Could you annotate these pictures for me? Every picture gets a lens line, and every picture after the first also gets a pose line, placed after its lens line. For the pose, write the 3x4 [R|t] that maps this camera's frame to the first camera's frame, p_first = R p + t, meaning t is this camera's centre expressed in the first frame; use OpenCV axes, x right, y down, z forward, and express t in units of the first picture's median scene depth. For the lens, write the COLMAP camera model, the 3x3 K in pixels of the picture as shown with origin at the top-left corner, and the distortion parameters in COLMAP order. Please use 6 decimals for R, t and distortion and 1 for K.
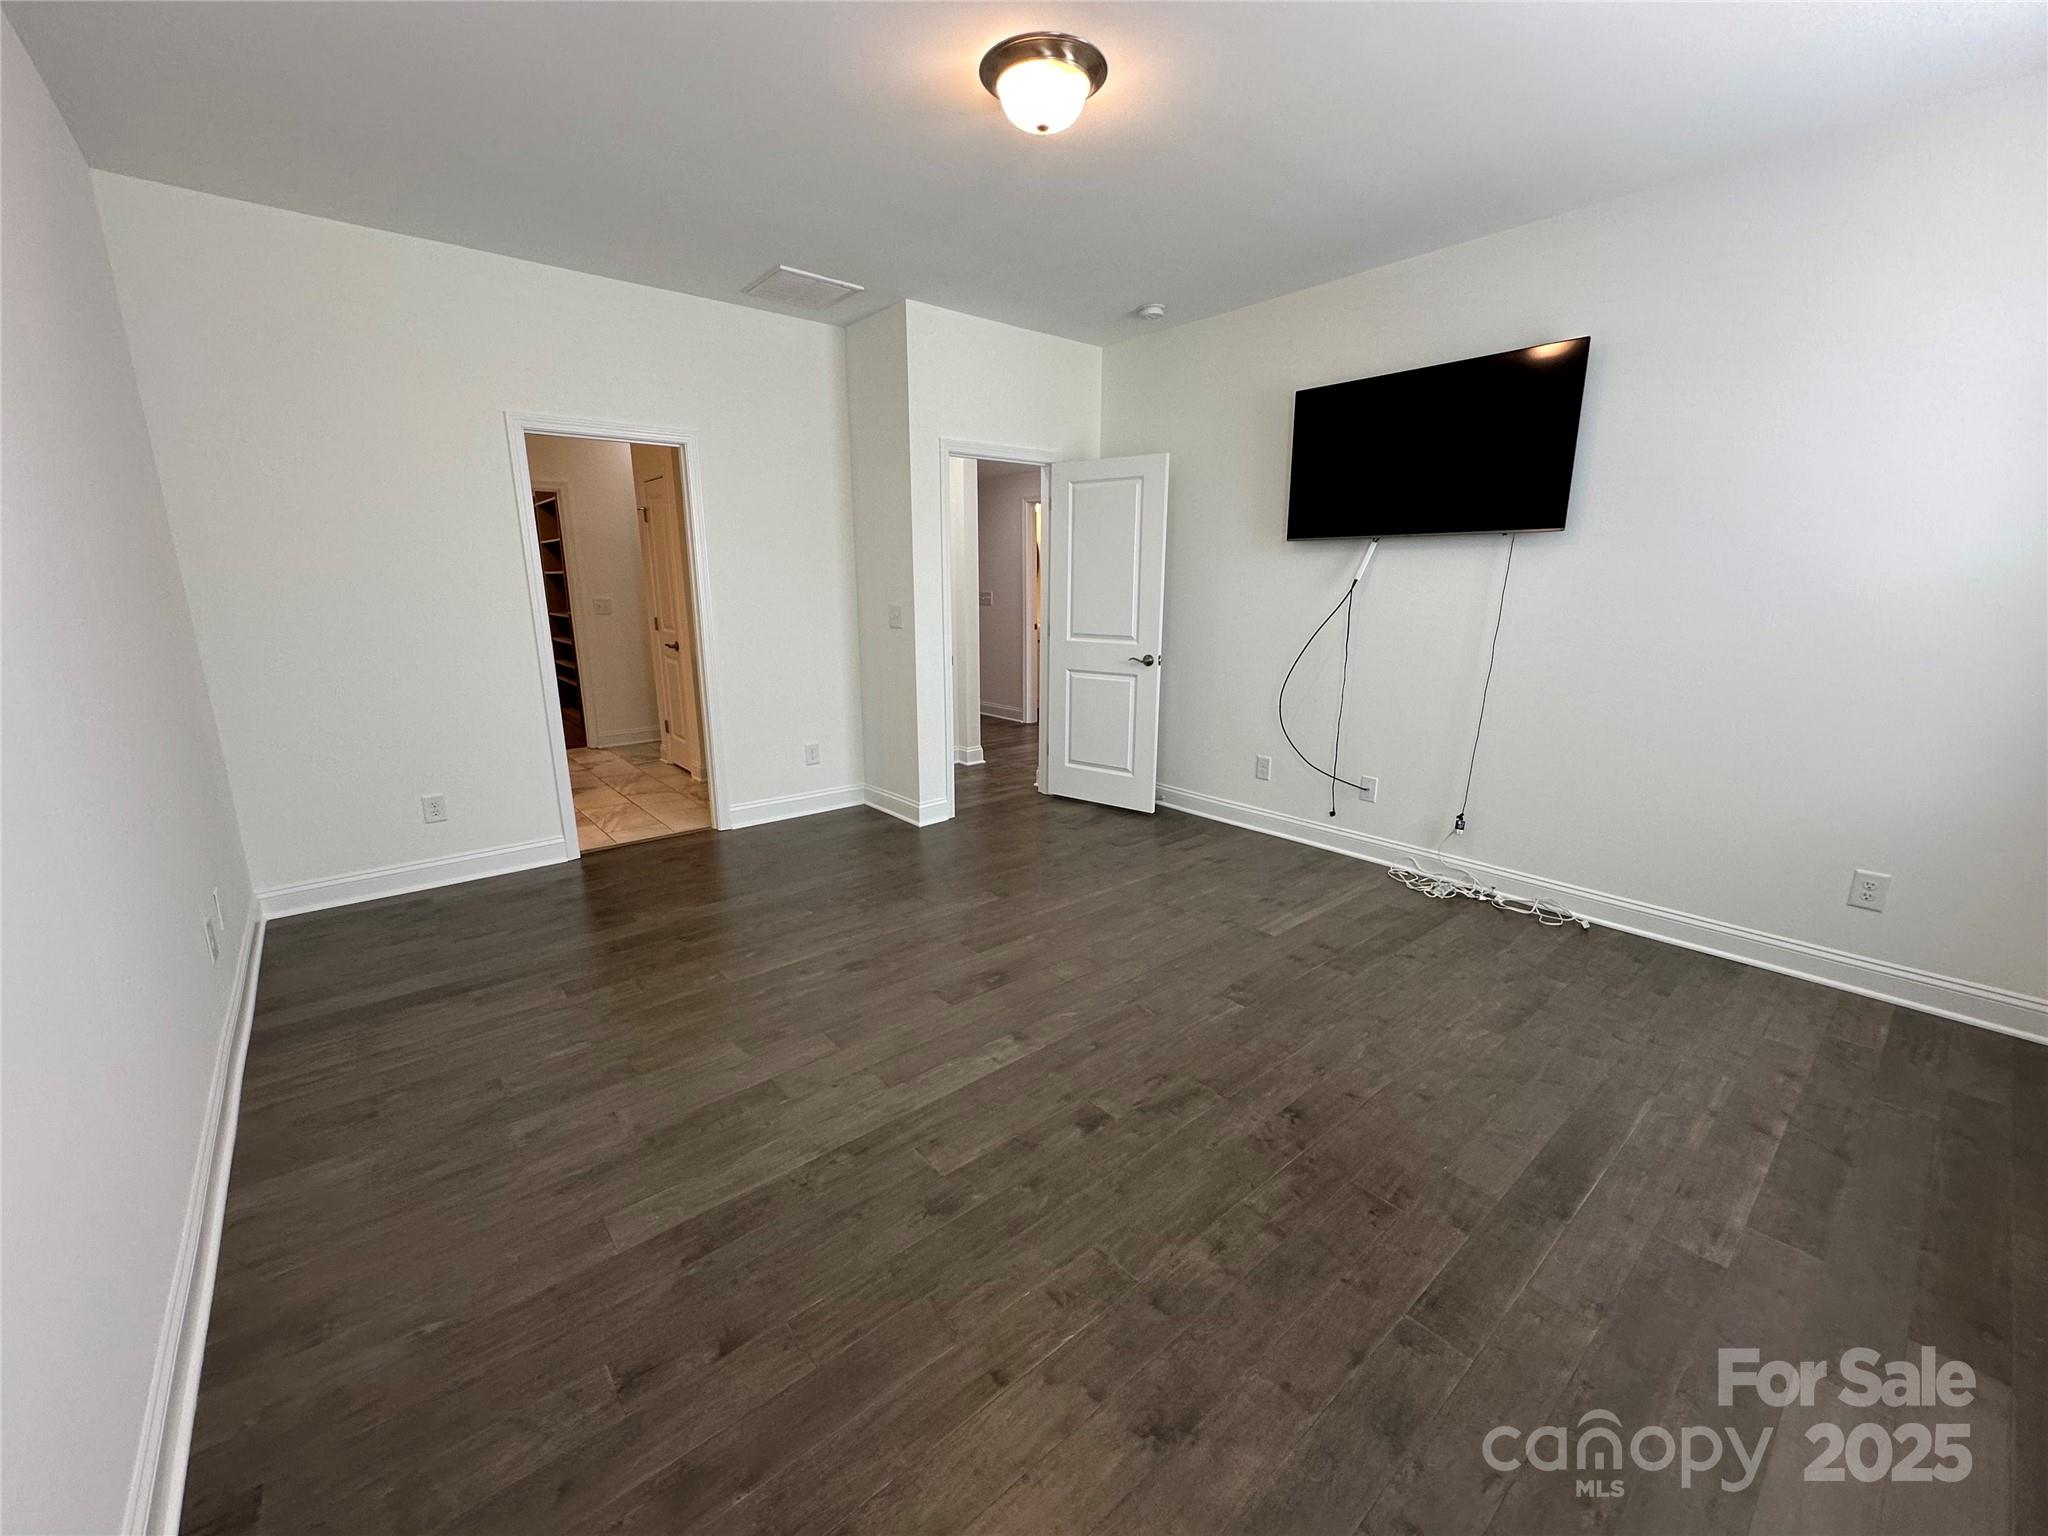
lens RADIAL K [[815.6, 0, 1028.7], [0, 815.6, 763.6], [0, 0, 1]] dist [-0.002378, -0.000430]
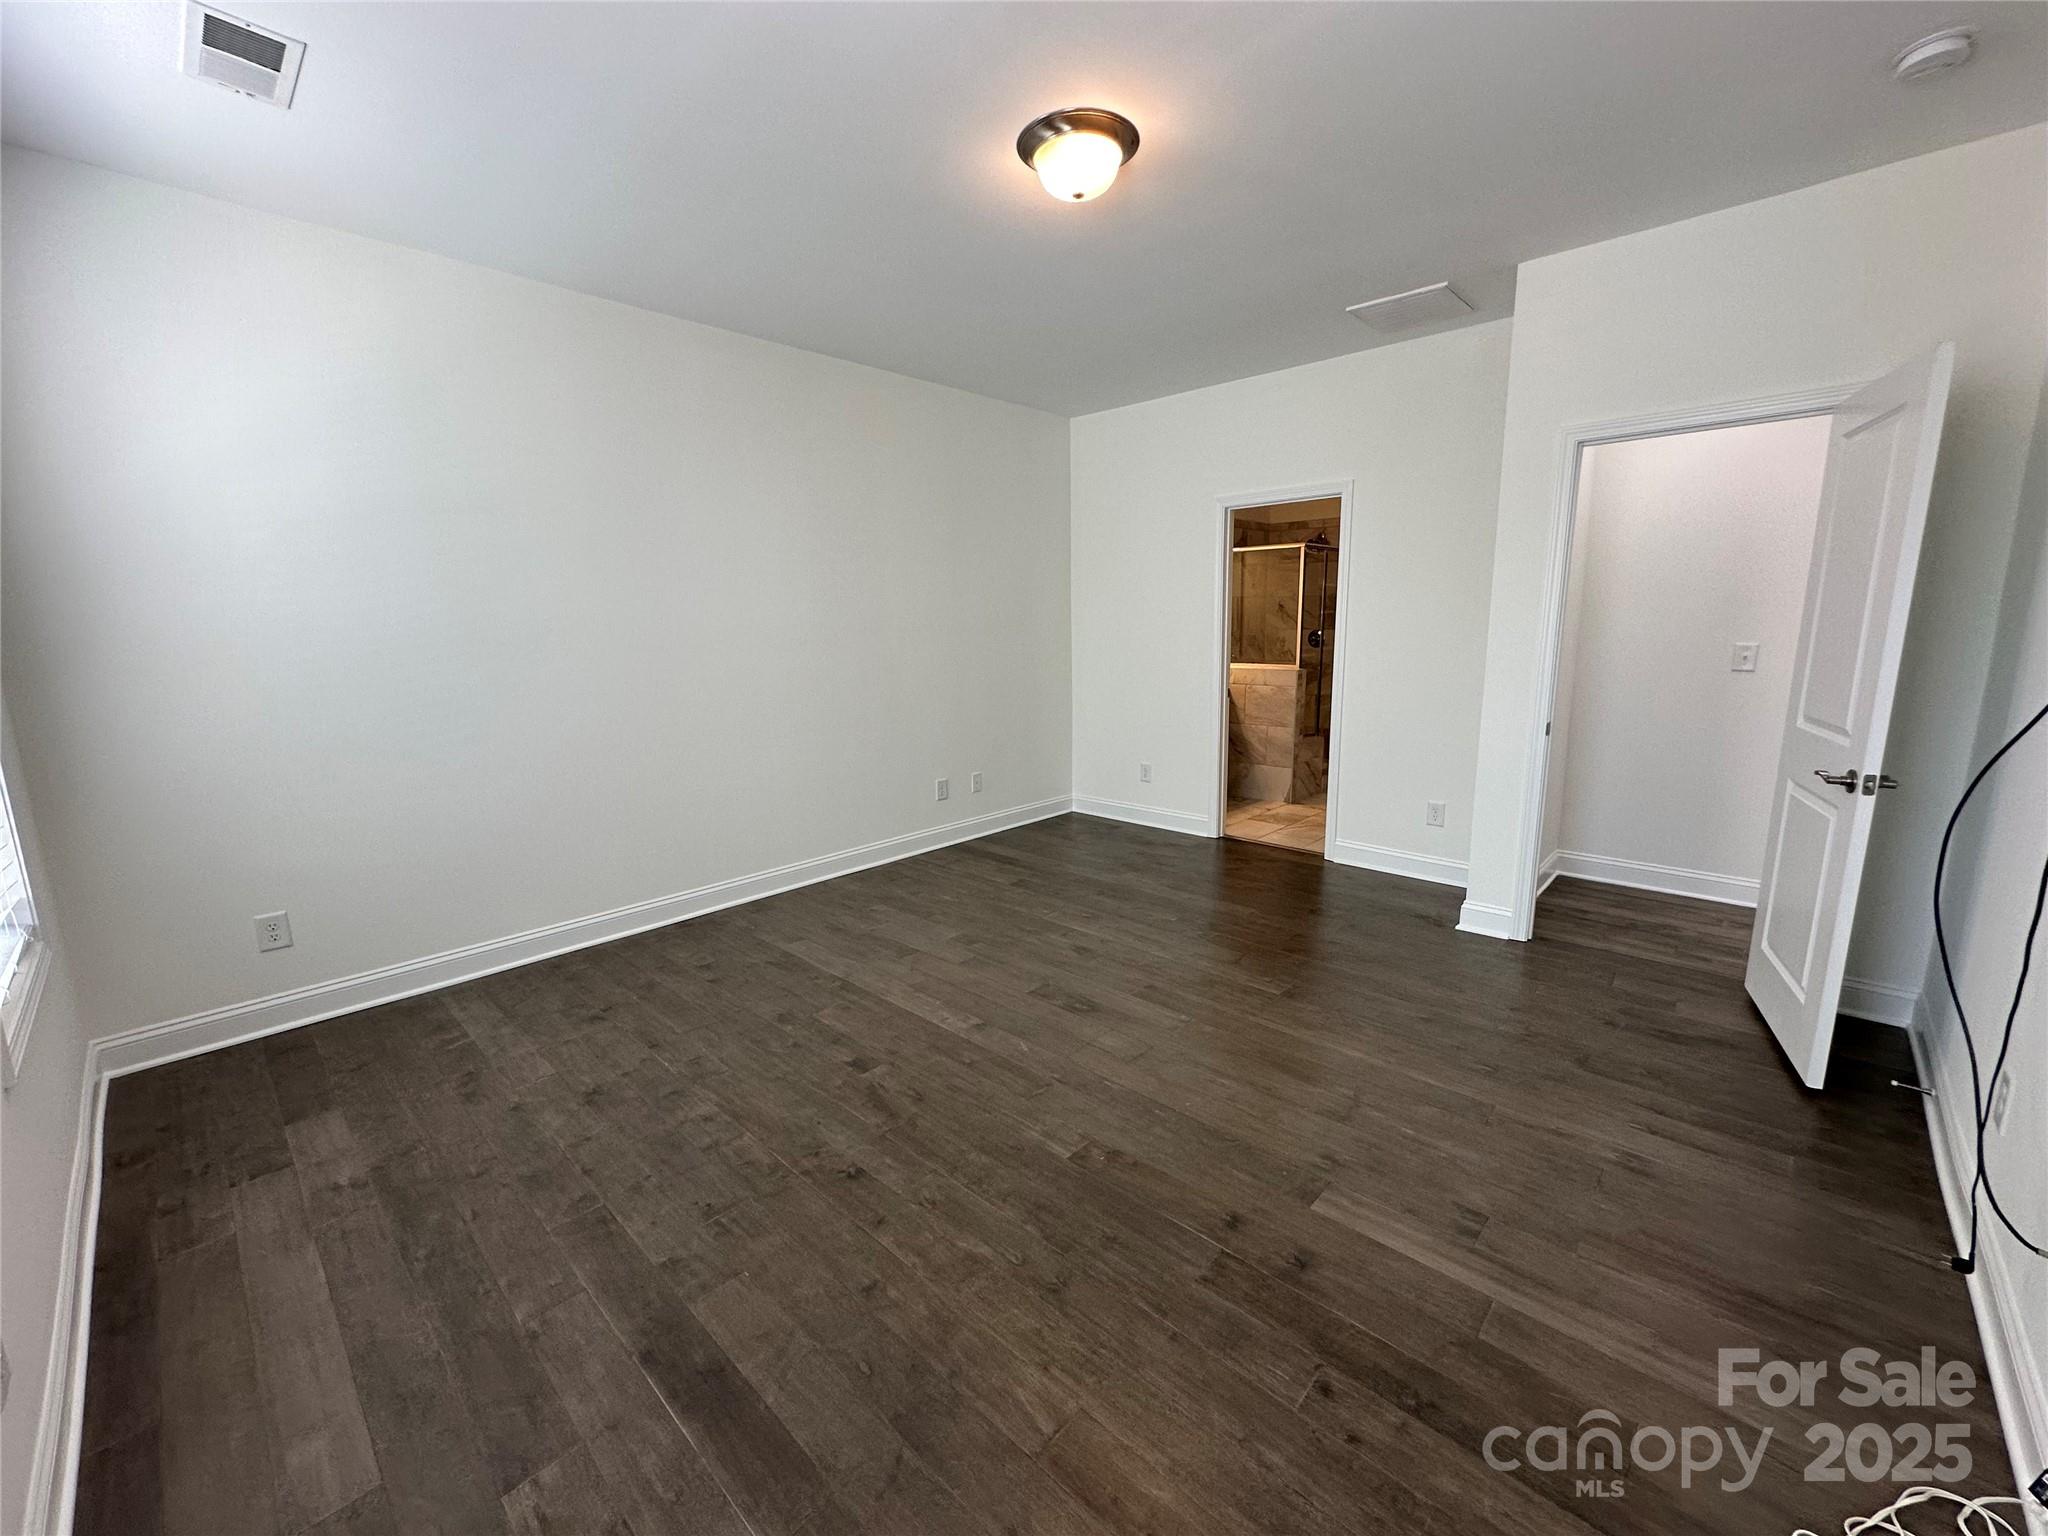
lens RADIAL K [[818.3, 0, 1026.5], [0, 818.3, 764.7], [0, 0, 1]] dist [-0.001707, 0.000307]
pose [[0.115408, 0.172536, -0.978219, 0.959763], [-0.206573, 0.967437, 0.146264, -0.179308], [0.971601, 0.185193, 0.147292, 0.761106]]
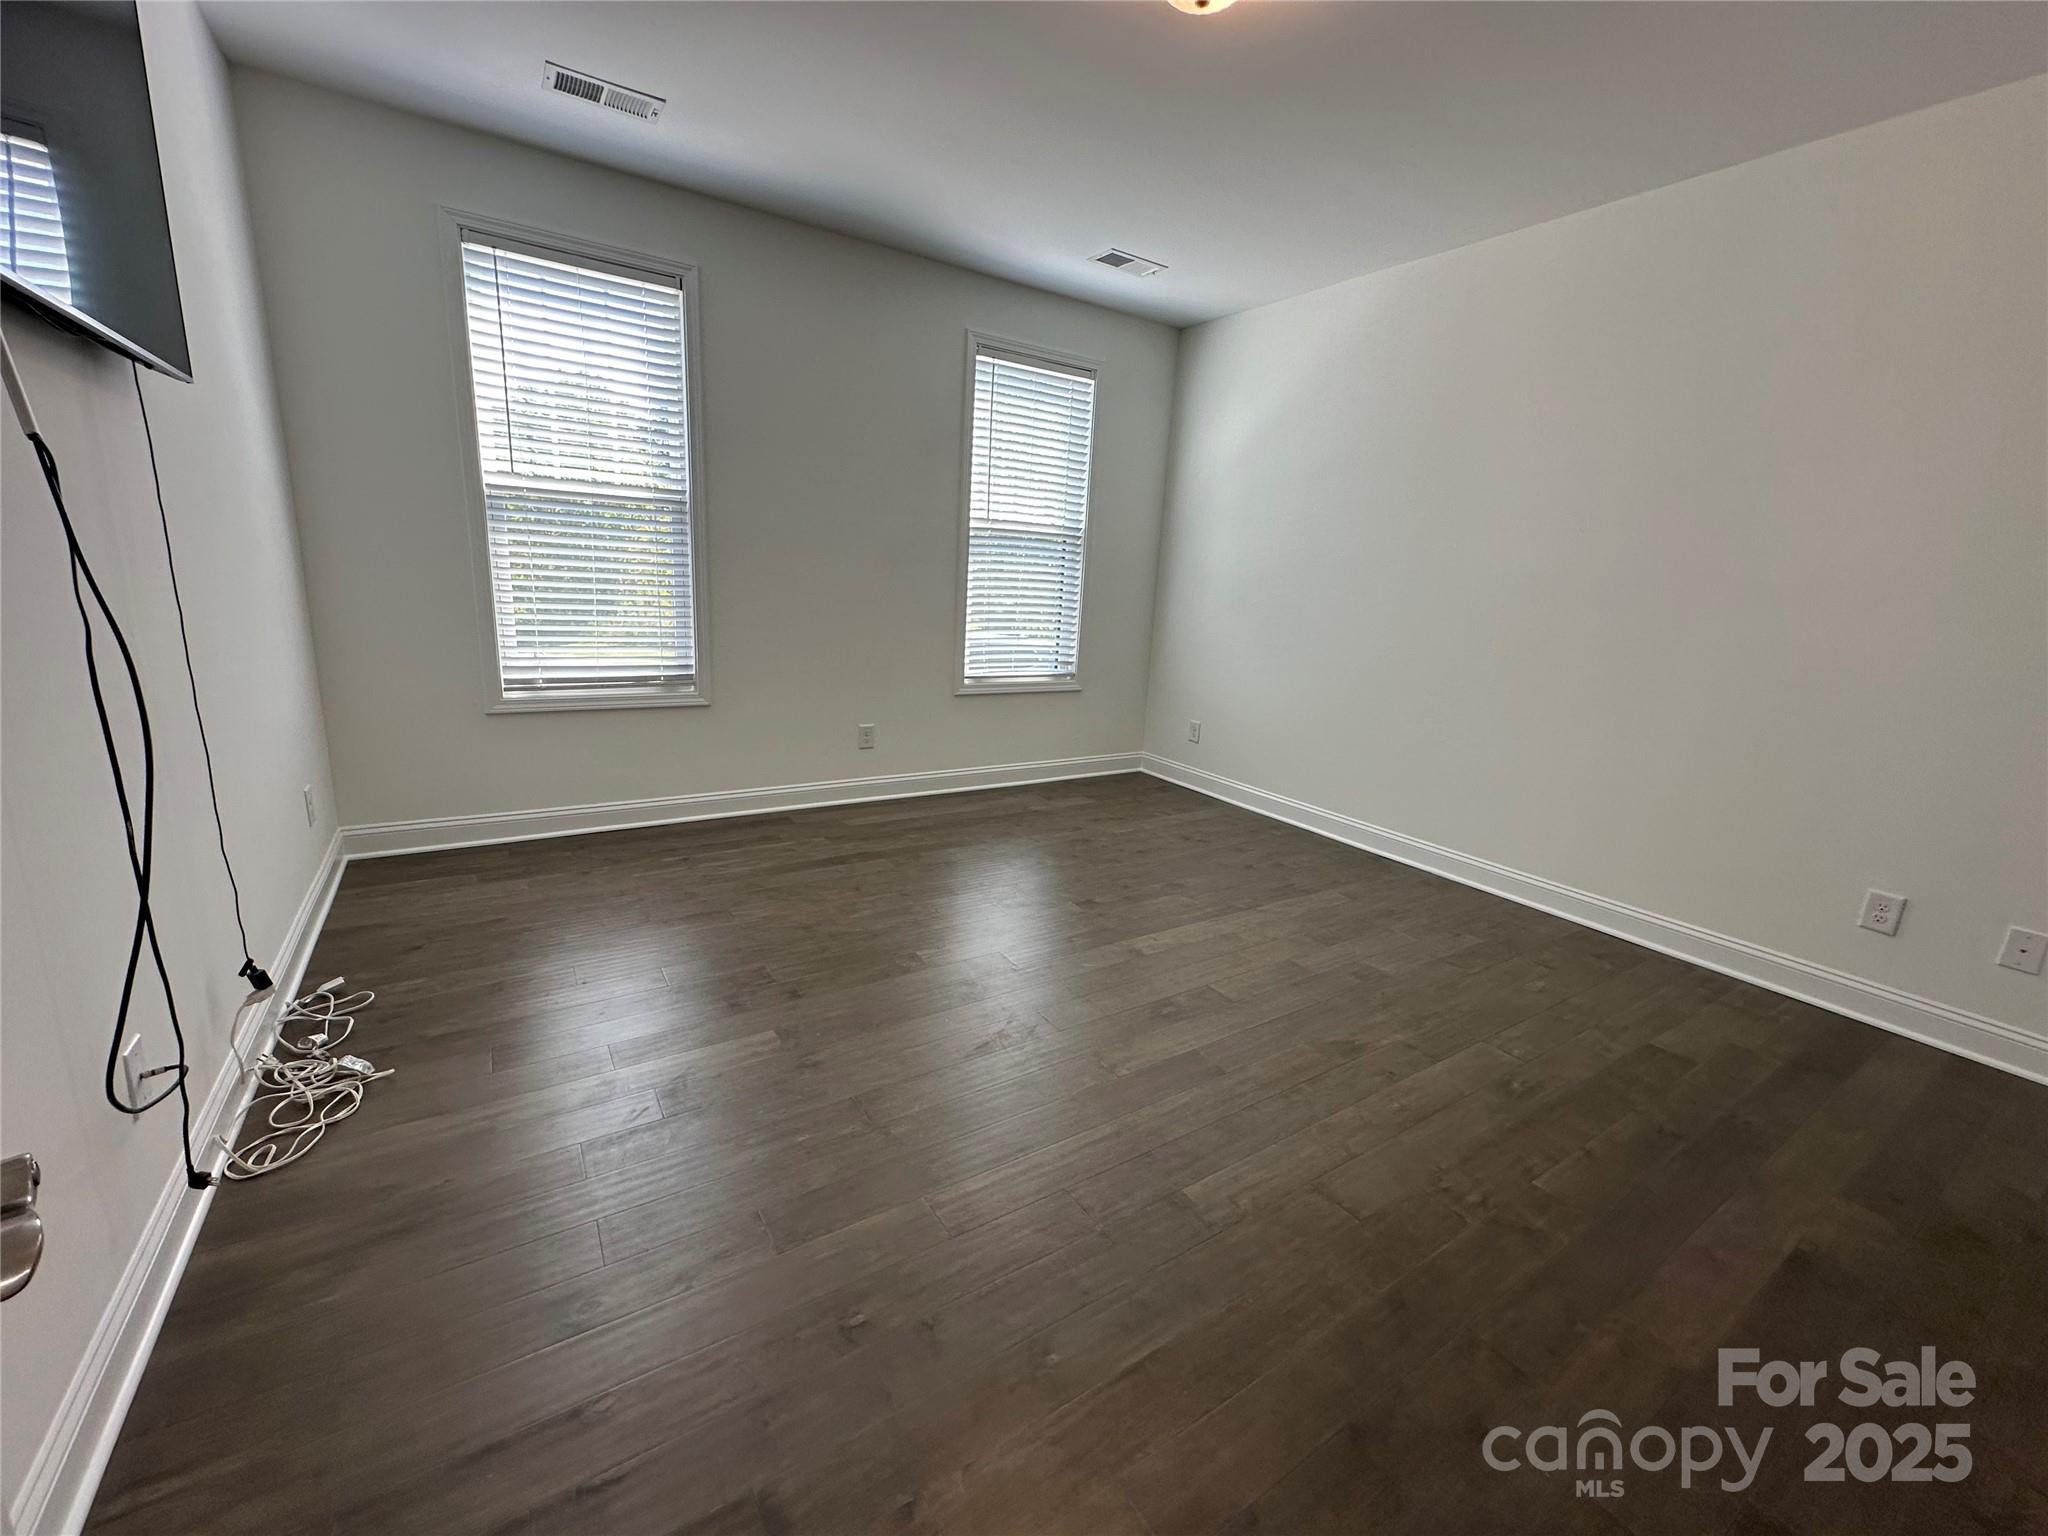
lens RADIAL K [[818.3, 0, 1026.5], [0, 818.3, 764.7], [0, 0, 1]] dist [-0.001707, 0.000307]
pose [[-0.990660, -0.082506, 0.108562, 0.035191], [-0.026659, 0.897997, 0.439194, -0.362373], [-0.133724, 0.432197, -0.891809, 1.766264]]
